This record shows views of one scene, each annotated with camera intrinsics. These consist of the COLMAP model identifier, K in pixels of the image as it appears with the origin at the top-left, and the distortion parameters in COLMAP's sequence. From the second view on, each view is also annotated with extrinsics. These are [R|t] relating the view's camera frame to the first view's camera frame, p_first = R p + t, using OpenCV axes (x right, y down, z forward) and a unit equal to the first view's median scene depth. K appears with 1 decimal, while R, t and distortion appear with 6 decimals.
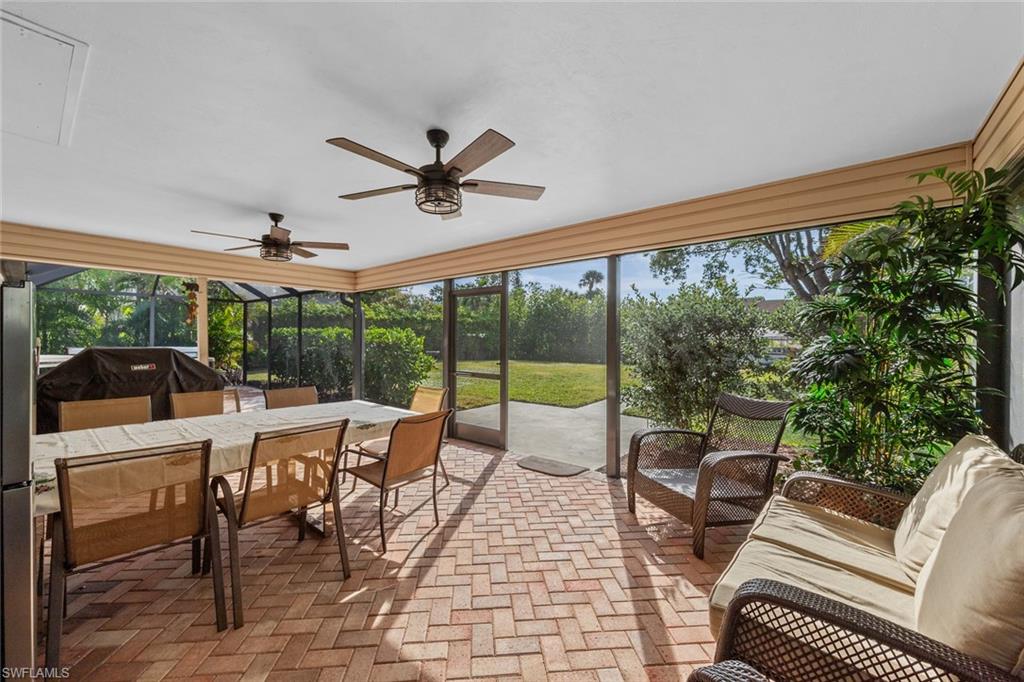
lens RADIAL K [[395.1, 0, 512.0], [0, 395.1, 341.0], [0, 0, 1]] dist [0.000042, 0.000033]
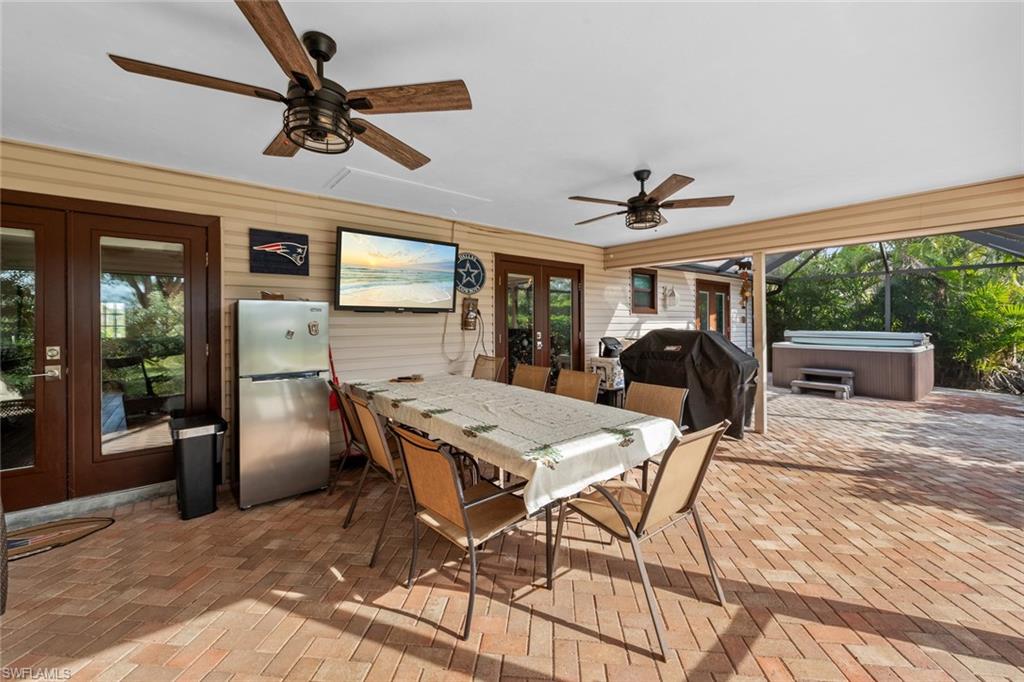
lens RADIAL K [[409.1, 0, 507.4], [0, 409.1, 322.3], [0, 0, 1]] dist [-0.000400, 0.000129]
pose [[-0.187501, -0.001648, -0.982263, 0.298710], [-0.005407, 0.999985, -0.000646, -0.002308], [0.982250, 0.005190, -0.187507, 0.884378]]
